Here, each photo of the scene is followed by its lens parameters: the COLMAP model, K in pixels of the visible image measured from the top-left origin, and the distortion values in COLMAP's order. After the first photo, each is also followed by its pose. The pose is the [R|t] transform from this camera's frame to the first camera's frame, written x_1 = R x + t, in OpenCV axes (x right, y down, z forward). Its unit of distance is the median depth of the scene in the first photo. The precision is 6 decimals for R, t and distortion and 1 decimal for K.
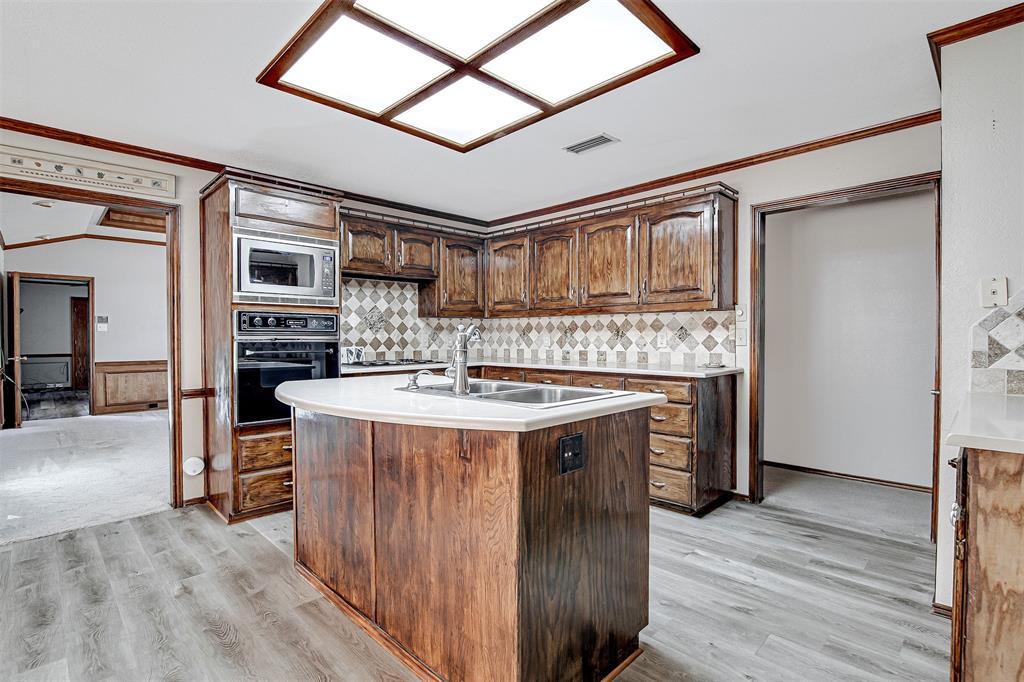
lens RADIAL K [[489.8, 0, 497.0], [0, 489.8, 346.8], [0, 0, 1]] dist [-0.022547, 0.002800]
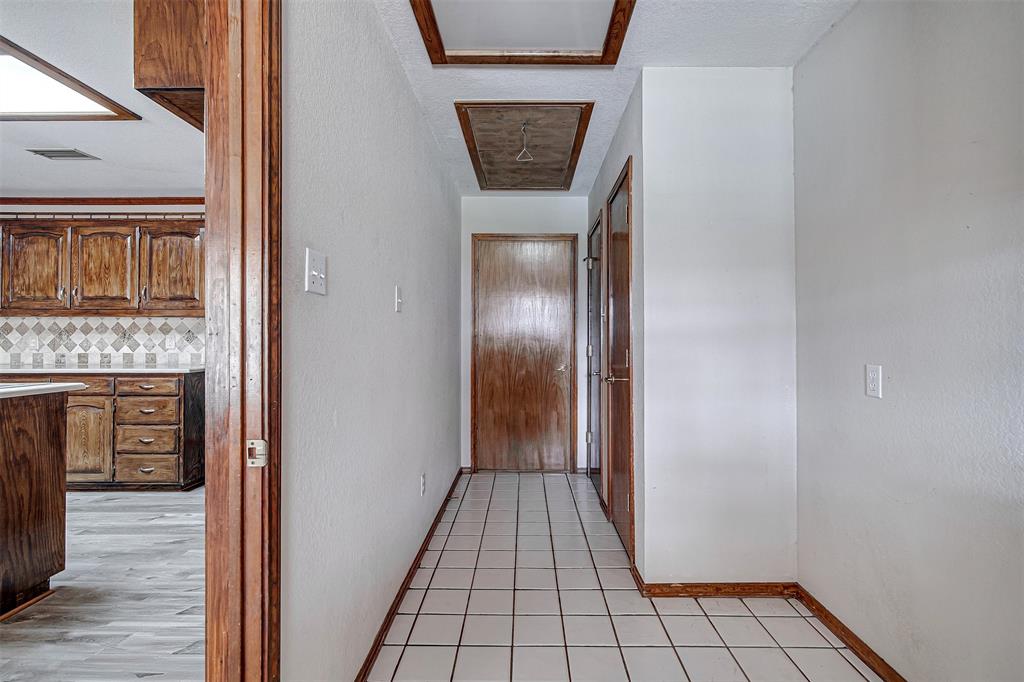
lens RADIAL K [[479.3, 0, 535.9], [0, 479.3, 335.5], [0, 0, 1]] dist [0.000437, -0.000911]
pose [[0.686799, 0.011018, 0.726764, 0.130166], [0.013714, 0.999511, -0.028113, 0.014454], [-0.726718, 0.029274, 0.686311, -0.386430]]
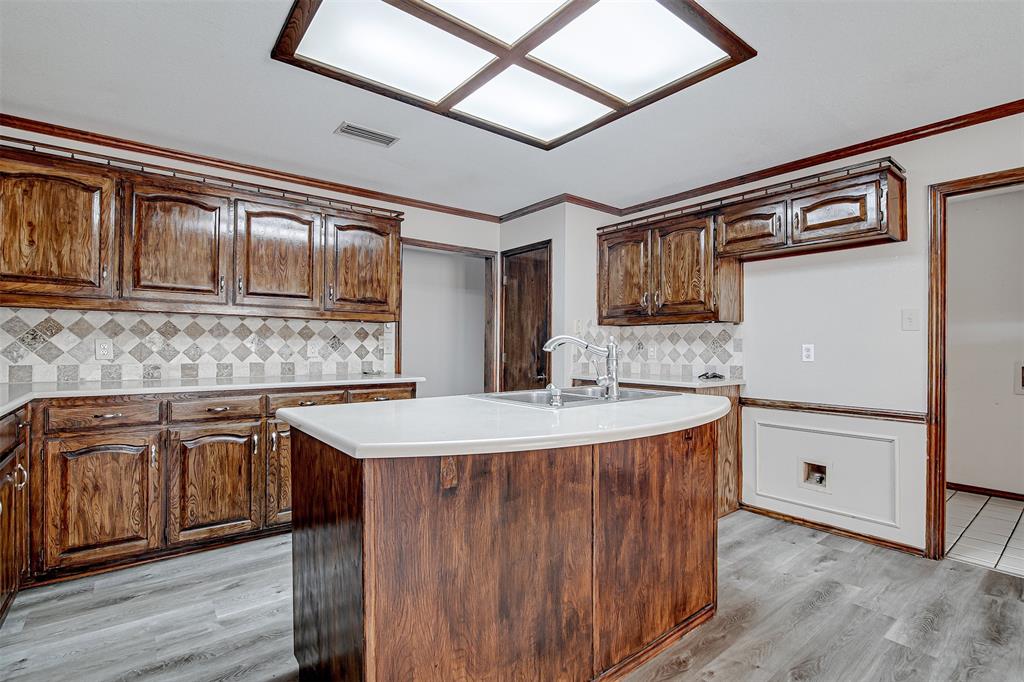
lens RADIAL K [[489.8, 0, 519.9], [0, 489.8, 342.6], [0, 0, 1]] dist [-0.022547, 0.002800]
pose [[0.073757, 0.010993, 0.997216, -0.629375], [0.013273, 0.999840, -0.012004, -0.010936], [-0.997188, 0.014122, 0.073600, 0.592883]]
